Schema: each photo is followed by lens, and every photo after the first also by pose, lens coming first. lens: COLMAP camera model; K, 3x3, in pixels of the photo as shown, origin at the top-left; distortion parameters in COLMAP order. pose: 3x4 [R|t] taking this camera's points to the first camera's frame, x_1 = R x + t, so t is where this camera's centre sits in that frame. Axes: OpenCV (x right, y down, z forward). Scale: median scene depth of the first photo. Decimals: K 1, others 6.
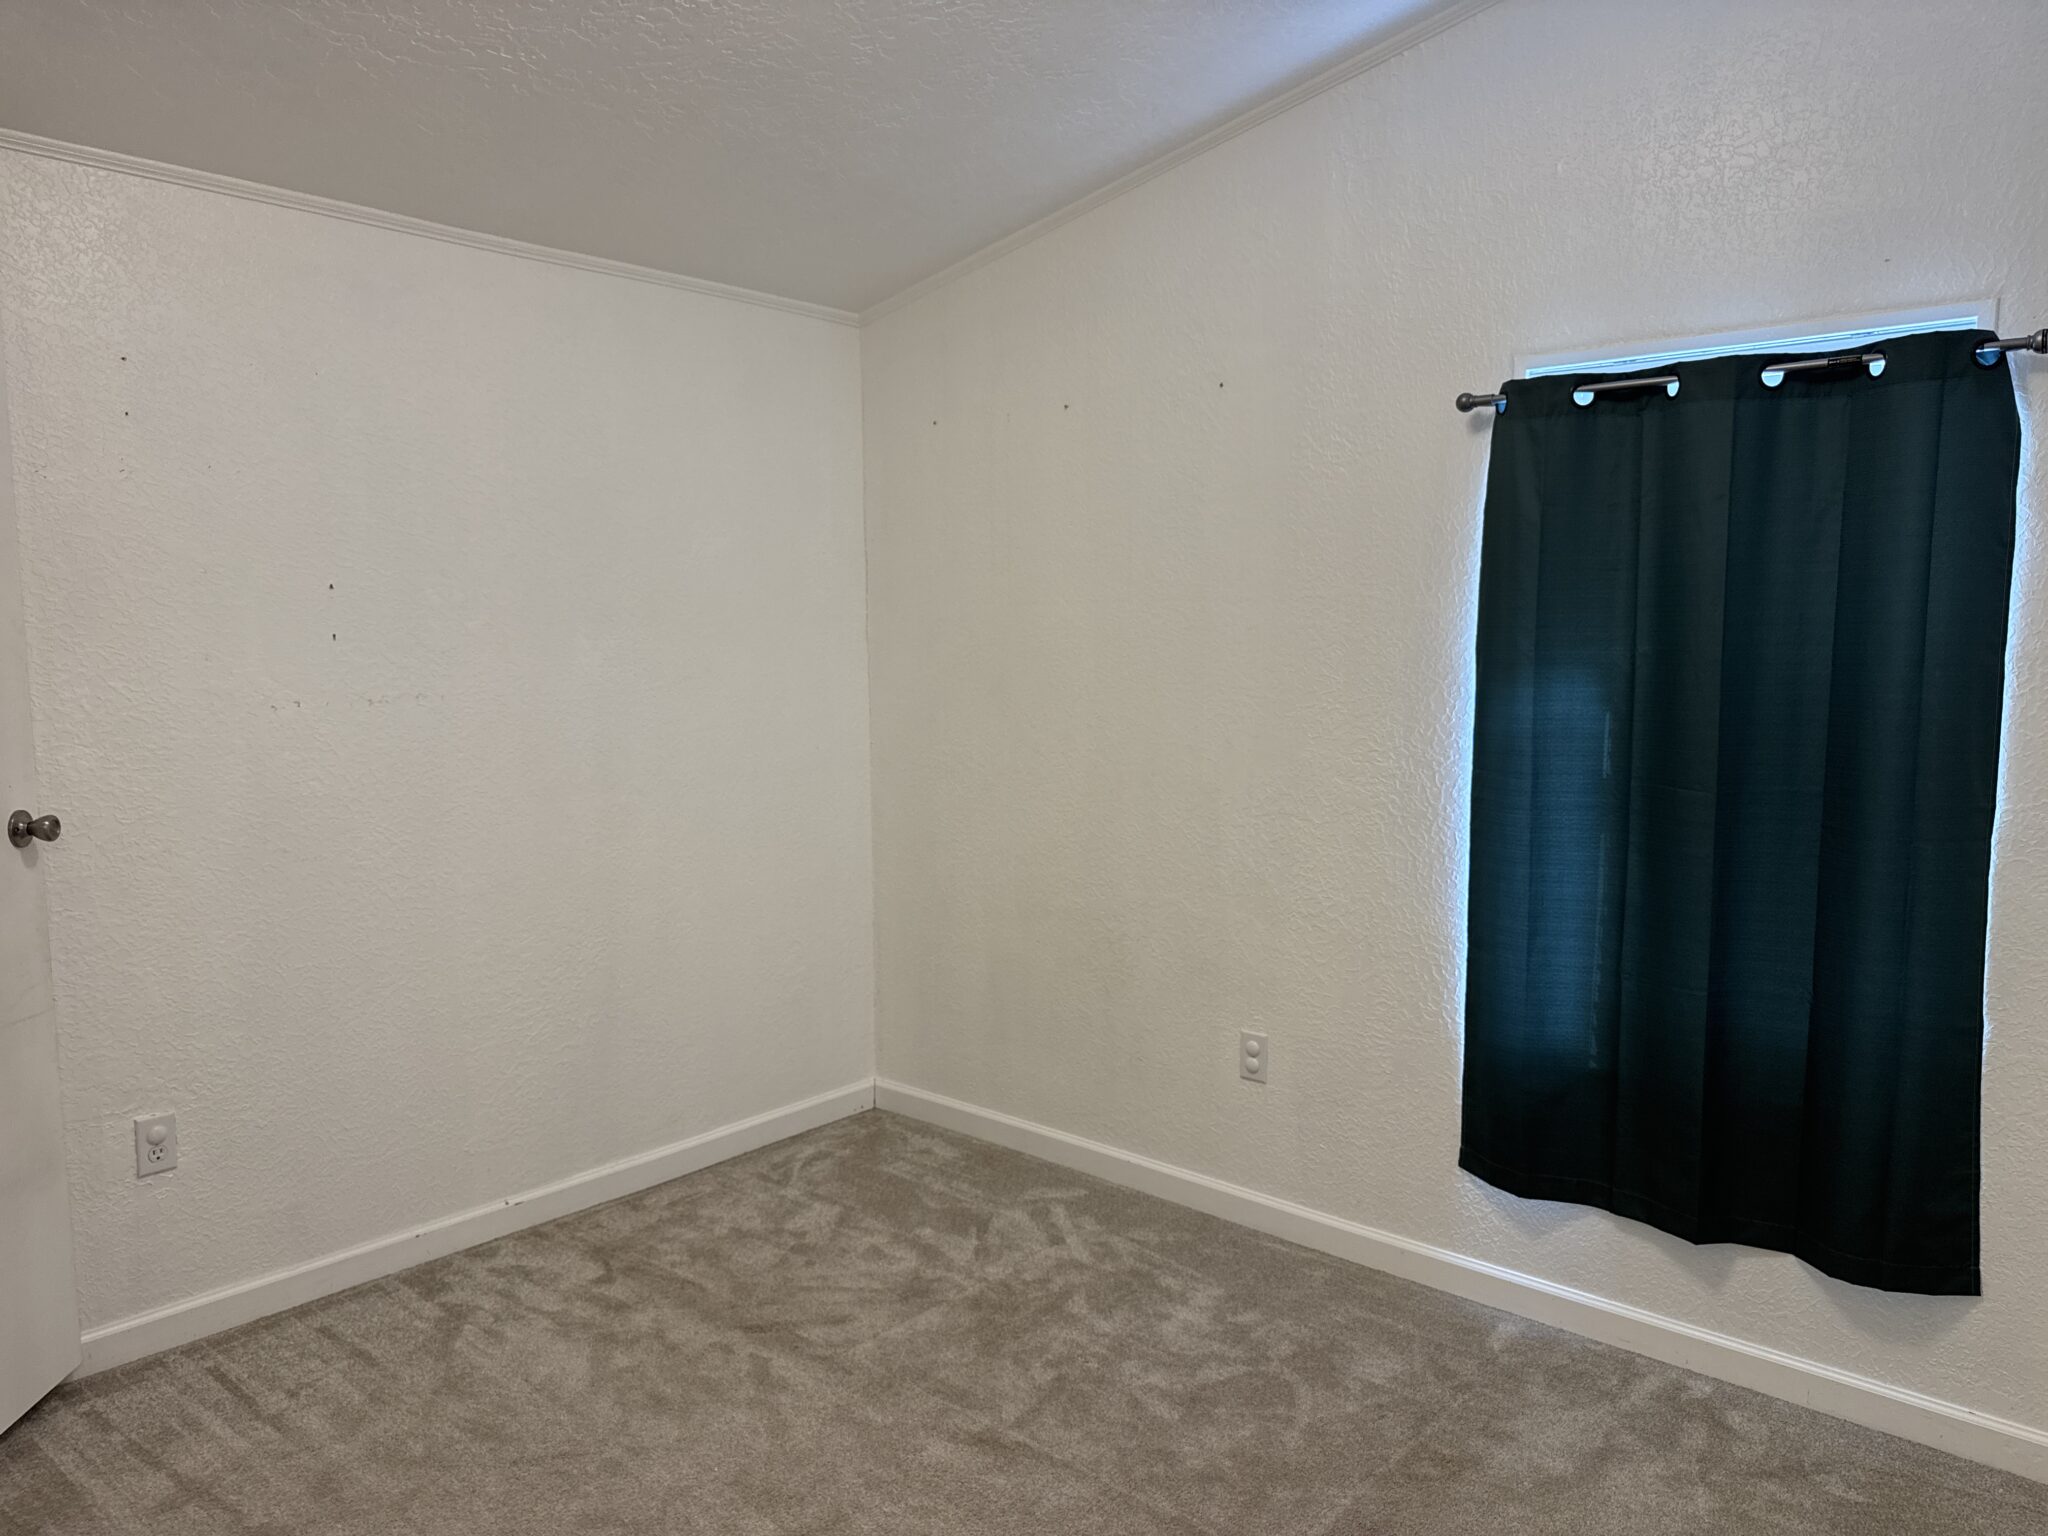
lens RADIAL K [[1420.2, 0, 1024.0], [0, 1420.2, 768.0], [0, 0, 1]] dist [-0.002508, -0.001281]
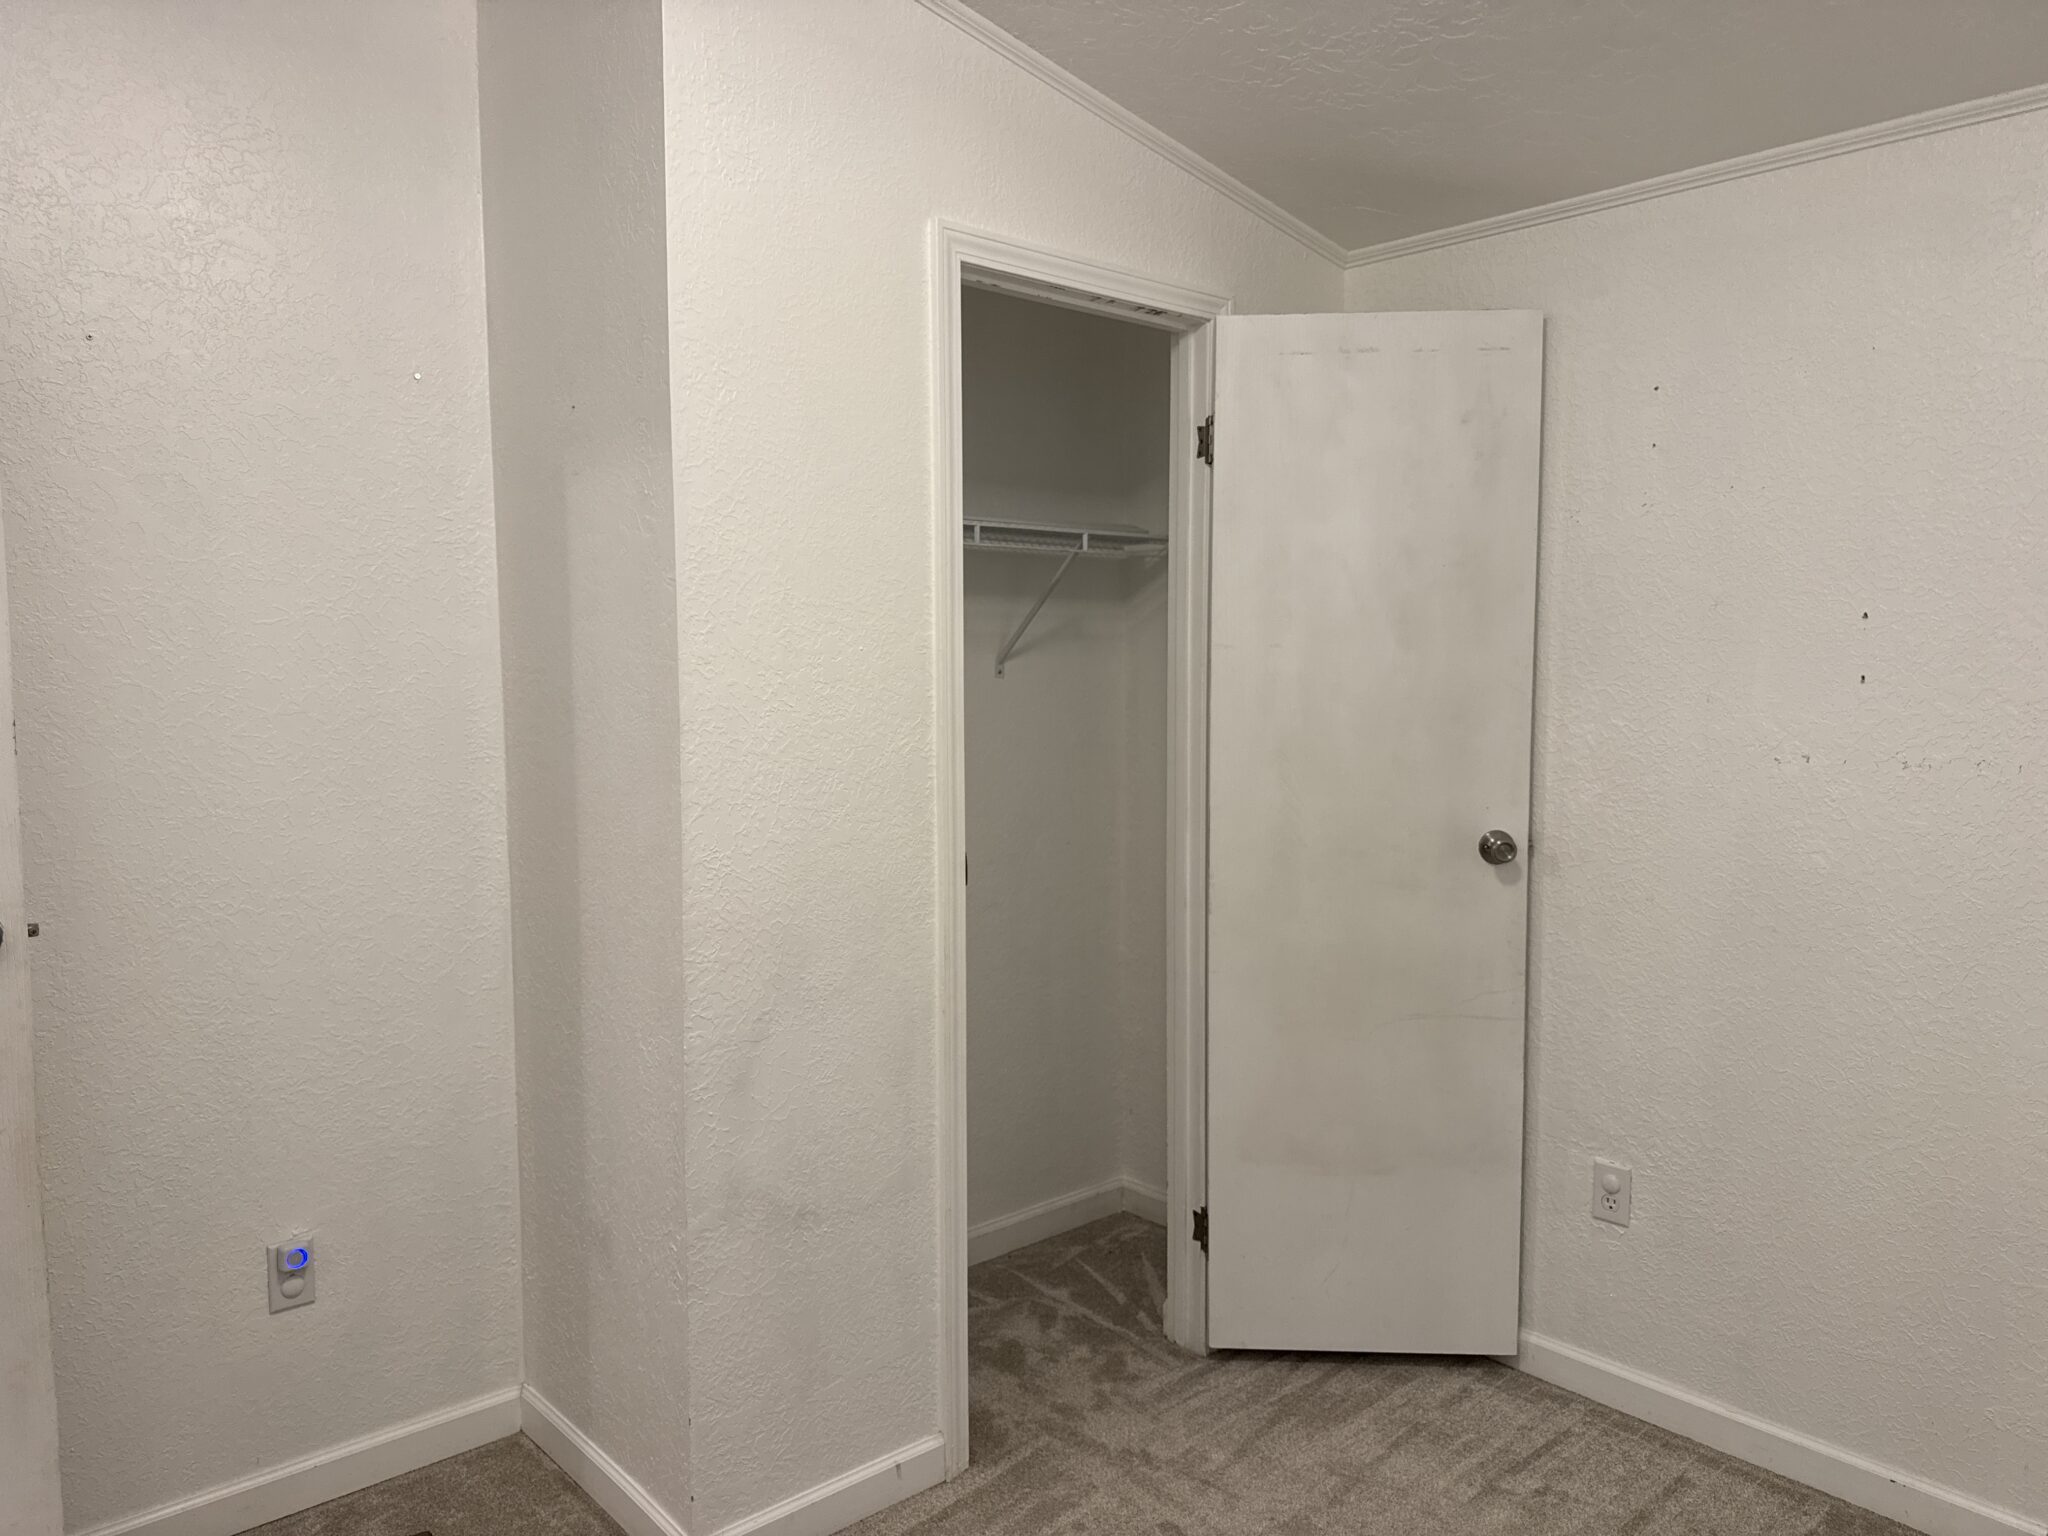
lens RADIAL K [[1420.2, 0, 1024.0], [0, 1420.2, 768.0], [0, 0, 1]] dist [-0.002508, -0.001281]
pose [[-0.105877, 0.080137, -0.991145, 0.376922], [-0.097028, 0.991158, 0.090502, -0.074301], [0.989634, 0.105750, -0.097165, 0.662944]]
